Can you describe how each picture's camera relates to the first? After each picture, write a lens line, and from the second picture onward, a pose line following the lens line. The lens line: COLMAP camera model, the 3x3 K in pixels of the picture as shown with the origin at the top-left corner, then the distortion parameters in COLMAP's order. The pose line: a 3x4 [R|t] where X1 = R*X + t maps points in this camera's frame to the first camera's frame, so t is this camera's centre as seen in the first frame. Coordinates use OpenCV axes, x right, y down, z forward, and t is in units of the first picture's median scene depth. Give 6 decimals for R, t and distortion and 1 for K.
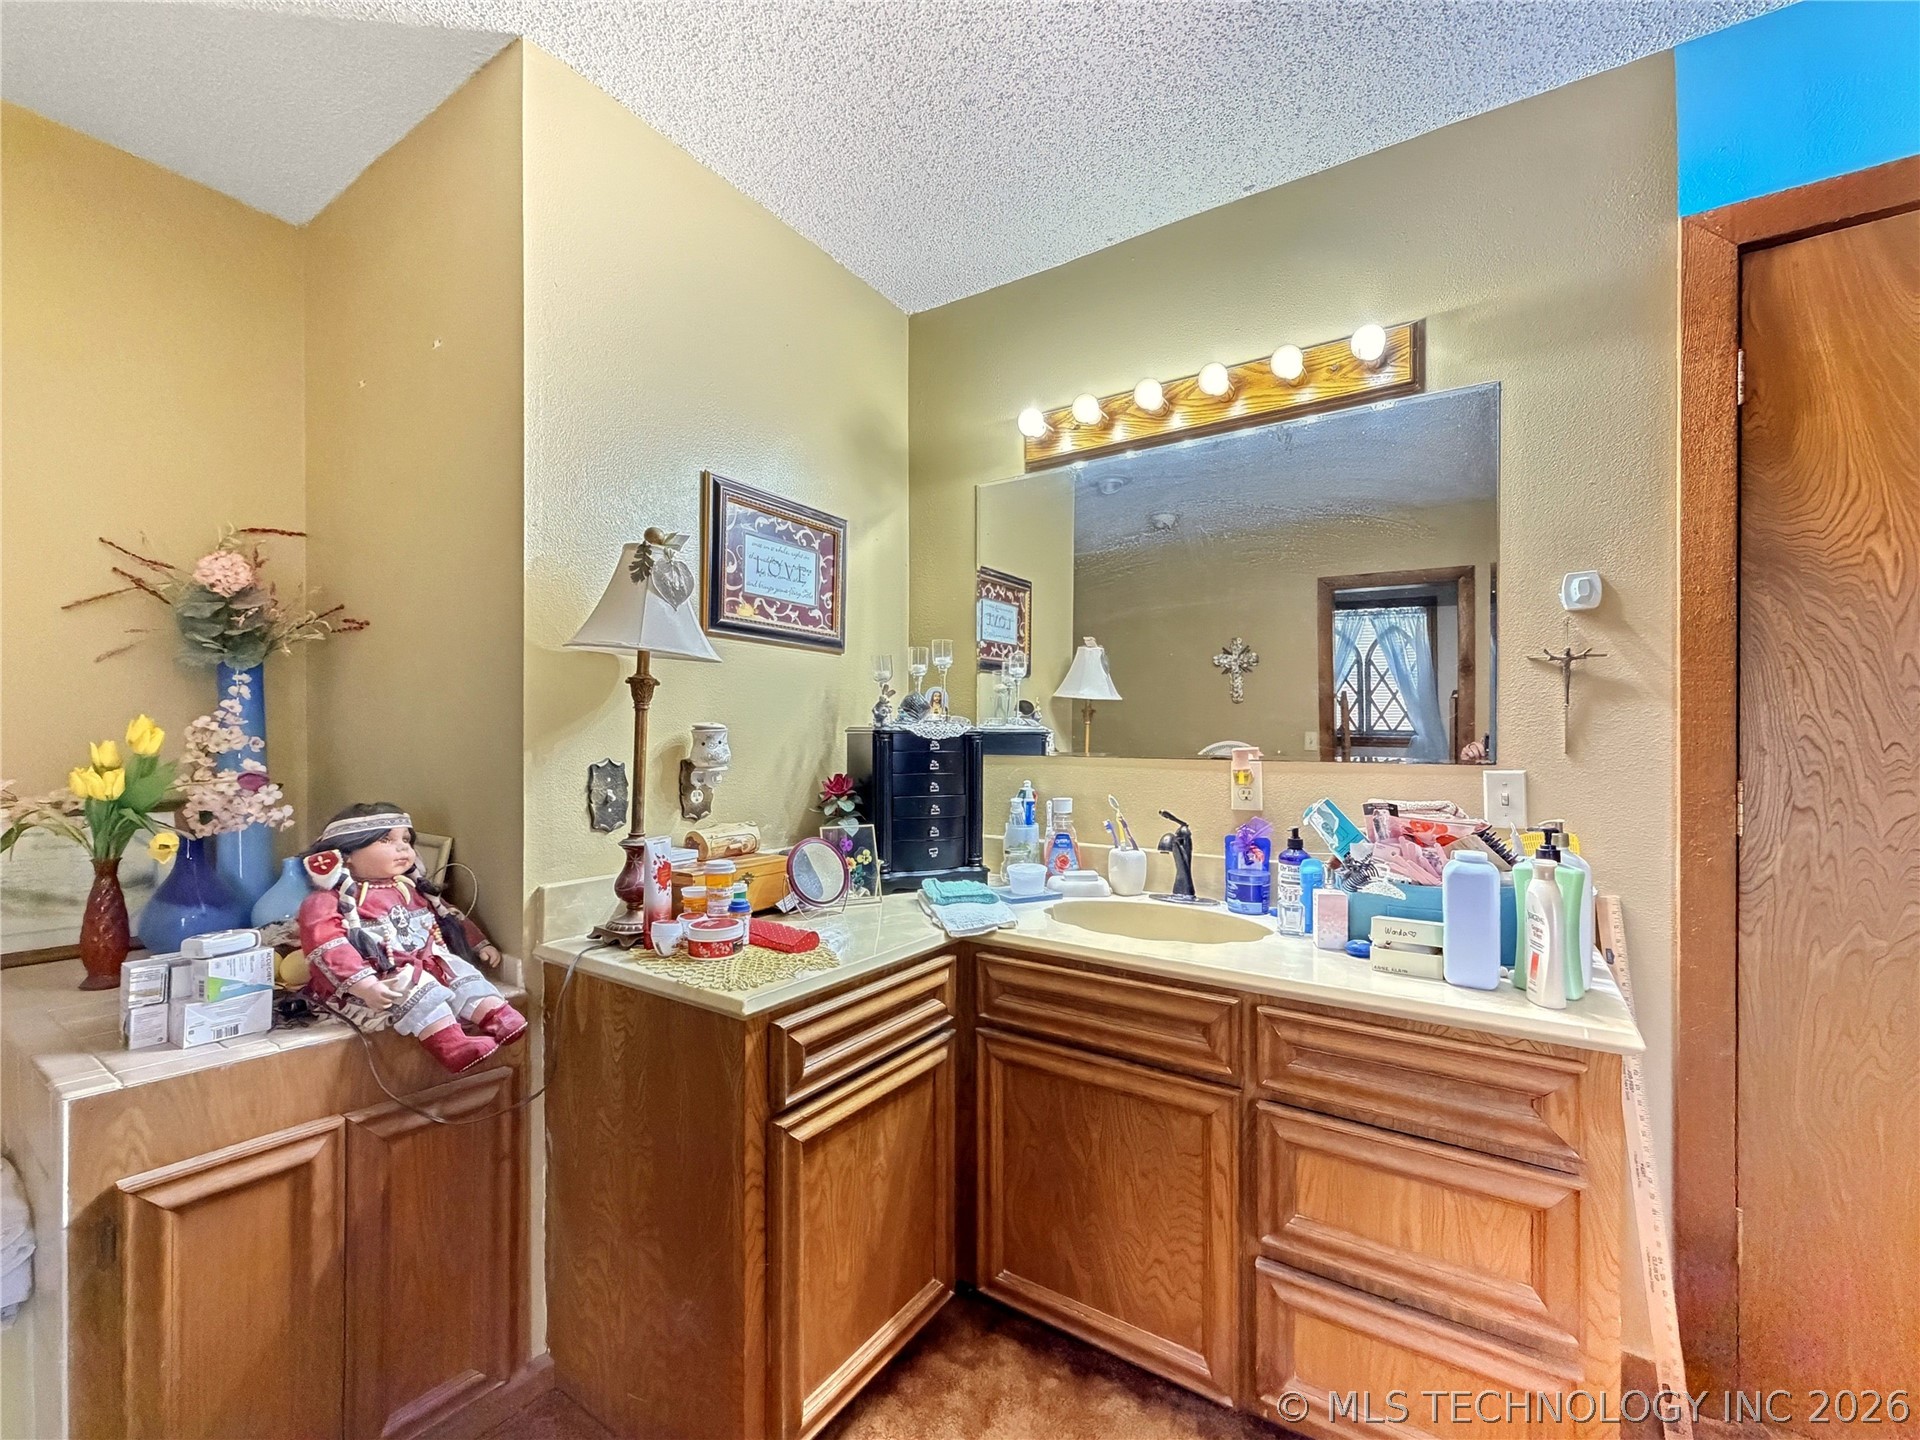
lens RADIAL K [[806.9, 0, 955.5], [0, 806.9, 733.5], [0, 0, 1]] dist [0.002095, 0.000815]
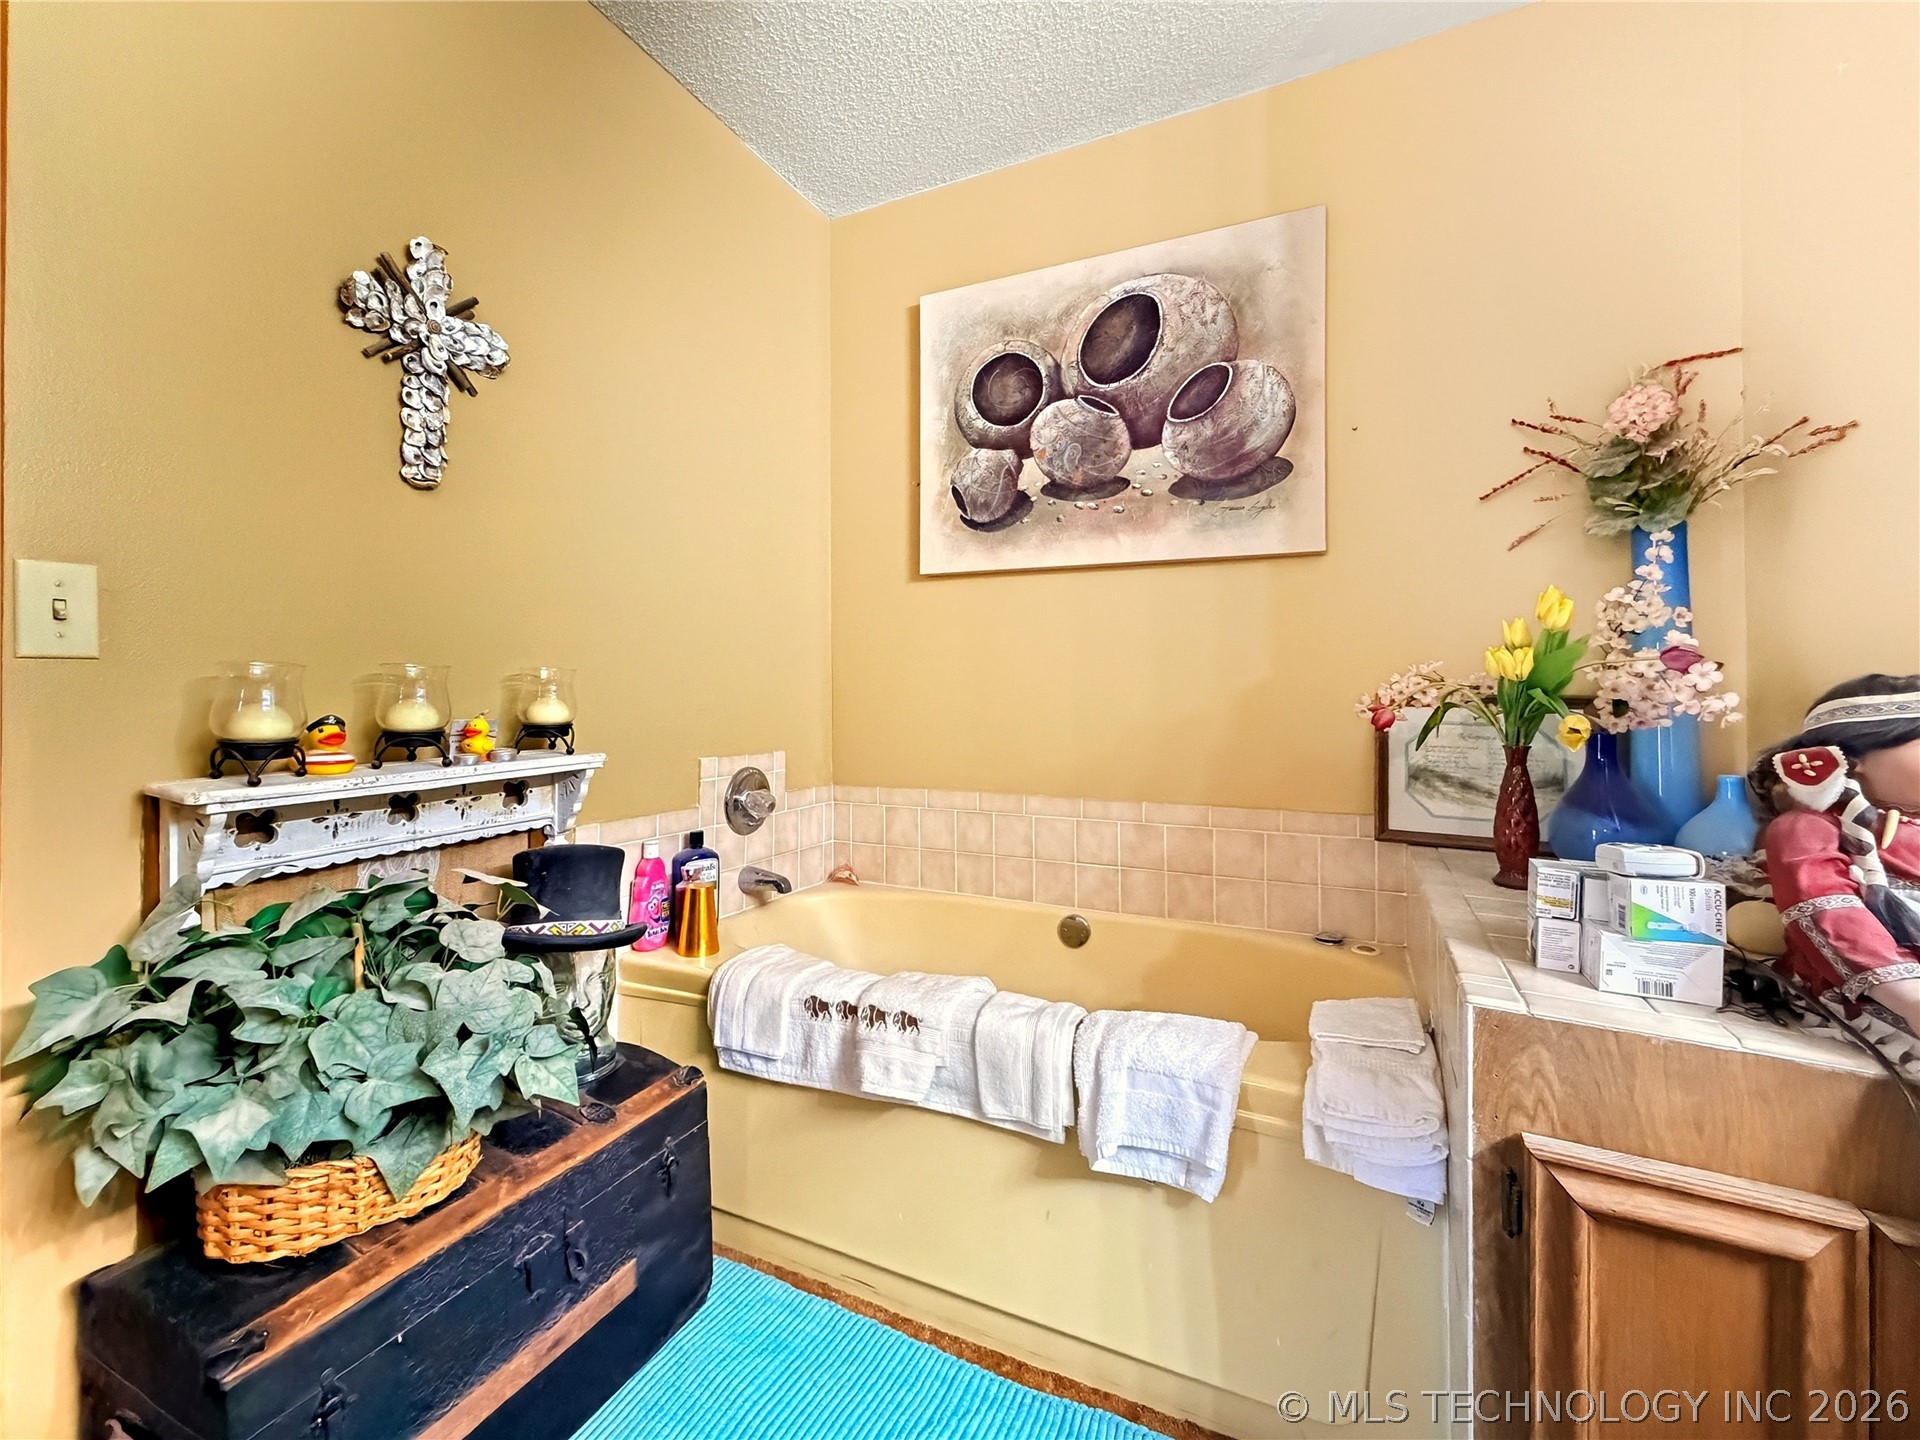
lens RADIAL K [[809.0, 0, 957.9], [0, 809.0, 695.5], [0, 0, 1]] dist [-0.000345, 0.000111]
pose [[0.146824, 0.003194, -0.989157, -0.242461], [0.006790, 0.999968, 0.004237, 0.088472], [0.989139, -0.007338, 0.146798, 0.245393]]
